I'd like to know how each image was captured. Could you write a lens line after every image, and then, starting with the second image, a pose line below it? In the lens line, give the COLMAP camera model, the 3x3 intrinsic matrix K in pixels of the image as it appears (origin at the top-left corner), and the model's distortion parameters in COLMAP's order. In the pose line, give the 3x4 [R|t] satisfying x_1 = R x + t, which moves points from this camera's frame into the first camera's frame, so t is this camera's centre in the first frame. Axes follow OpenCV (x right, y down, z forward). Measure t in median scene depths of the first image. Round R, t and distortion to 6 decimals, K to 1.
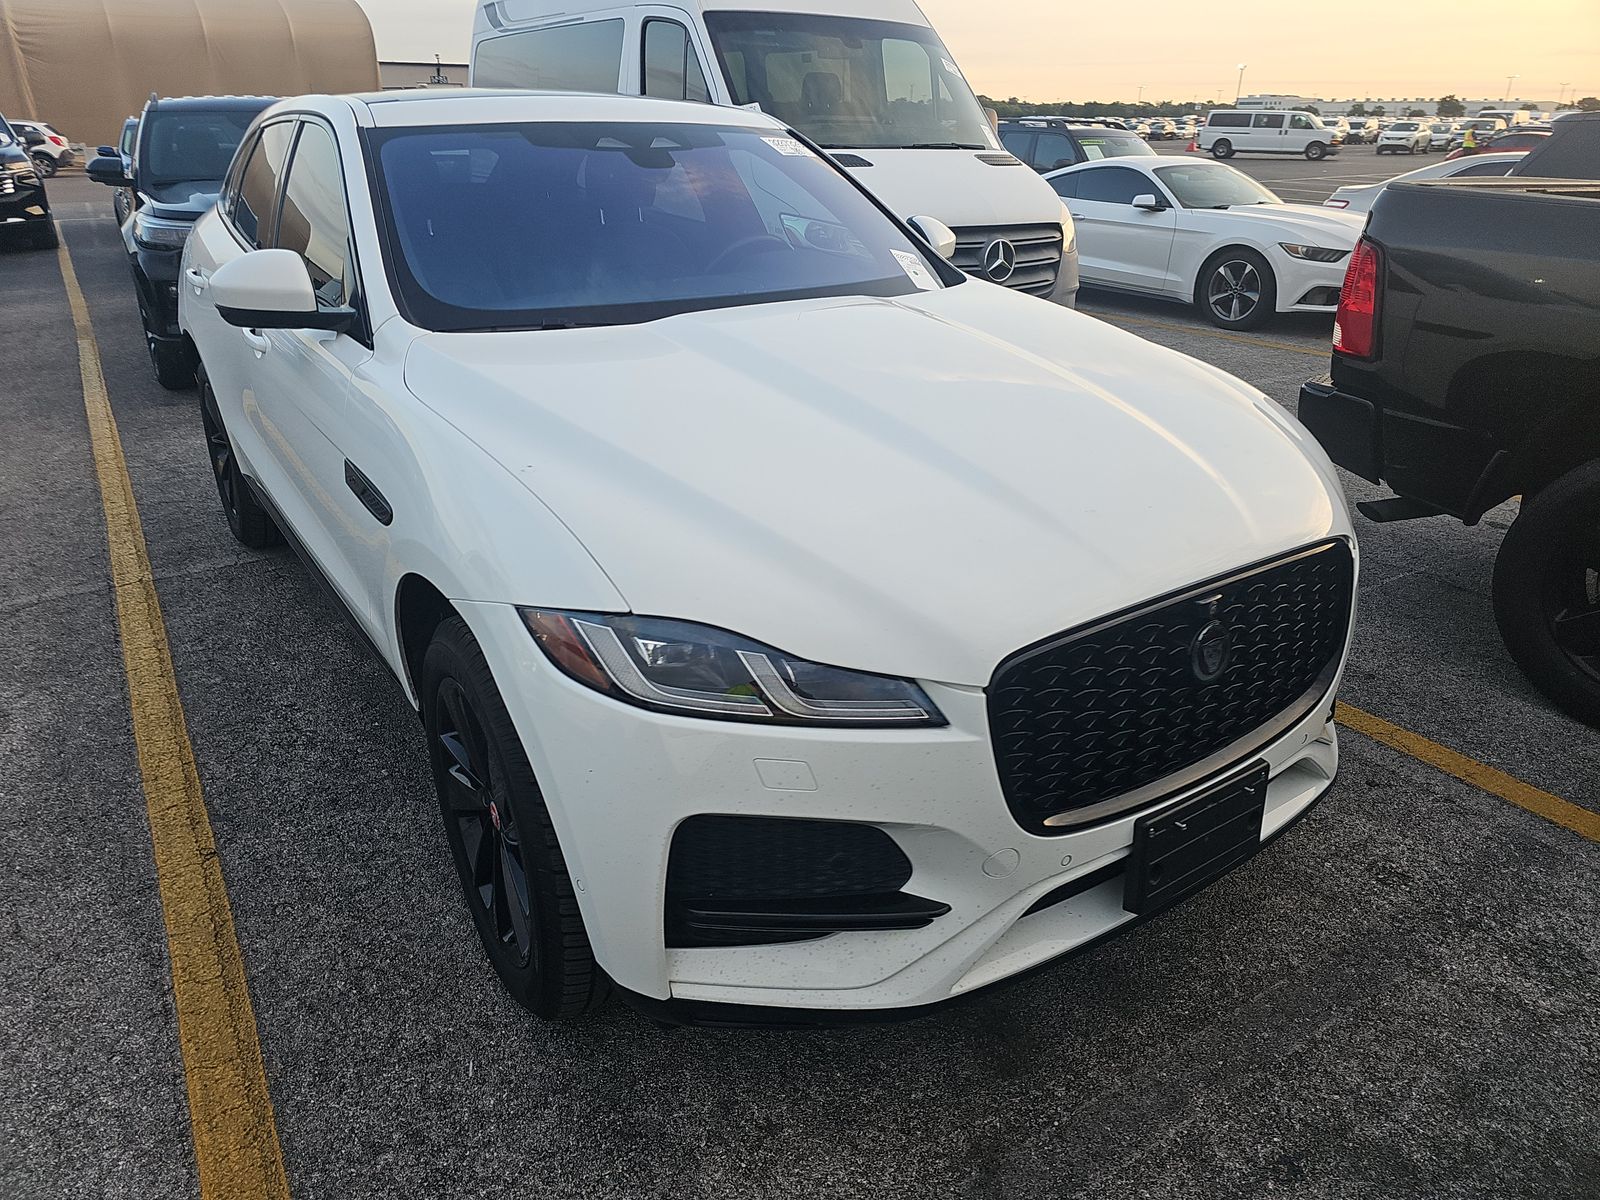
lens RADIAL K [[1053.9, 0, 792.6], [0, 1053.9, 546.3], [0, 0, 1]] dist [0.046294, -0.043759]
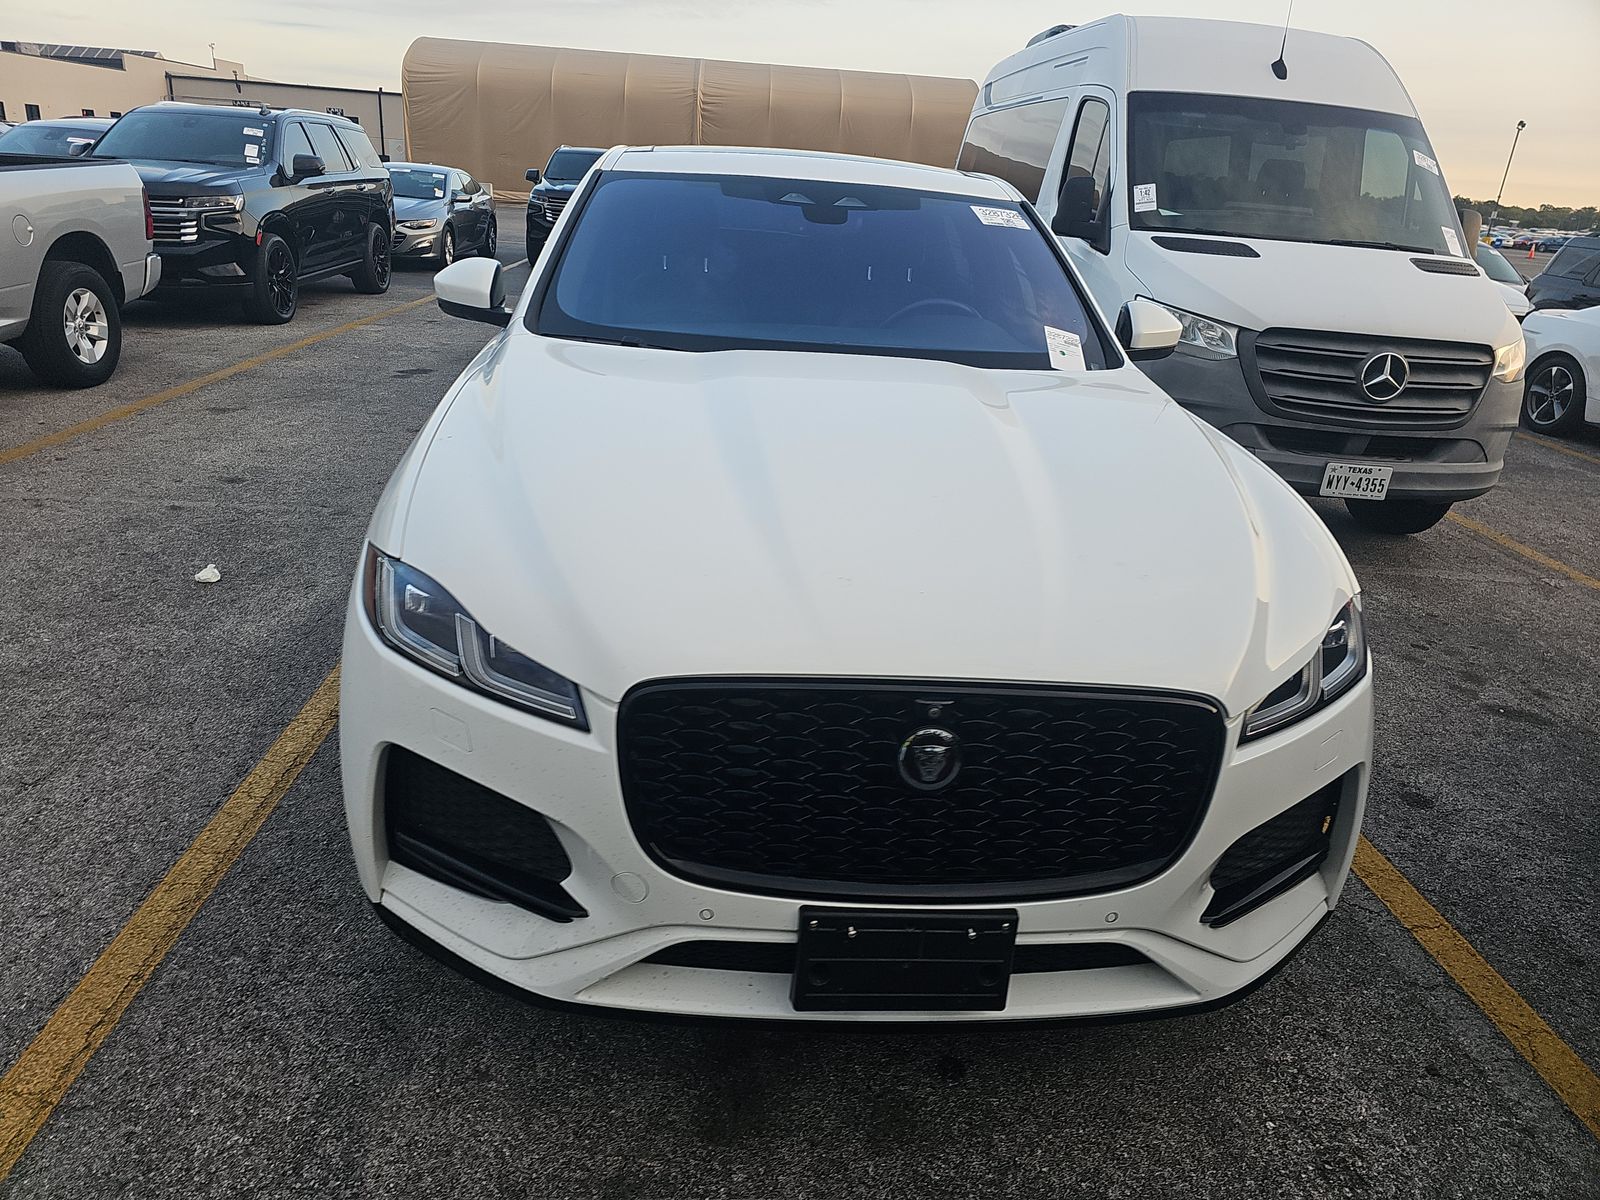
lens RADIAL K [[1053.9, 0, 792.6], [0, 1053.9, 546.3], [0, 0, 1]] dist [0.046294, -0.043759]
pose [[0.871087, 0.214924, -0.441605, 0.576780], [-0.242997, 0.970000, -0.007235, -0.038577], [0.426802, 0.113611, 0.897180, 0.099096]]
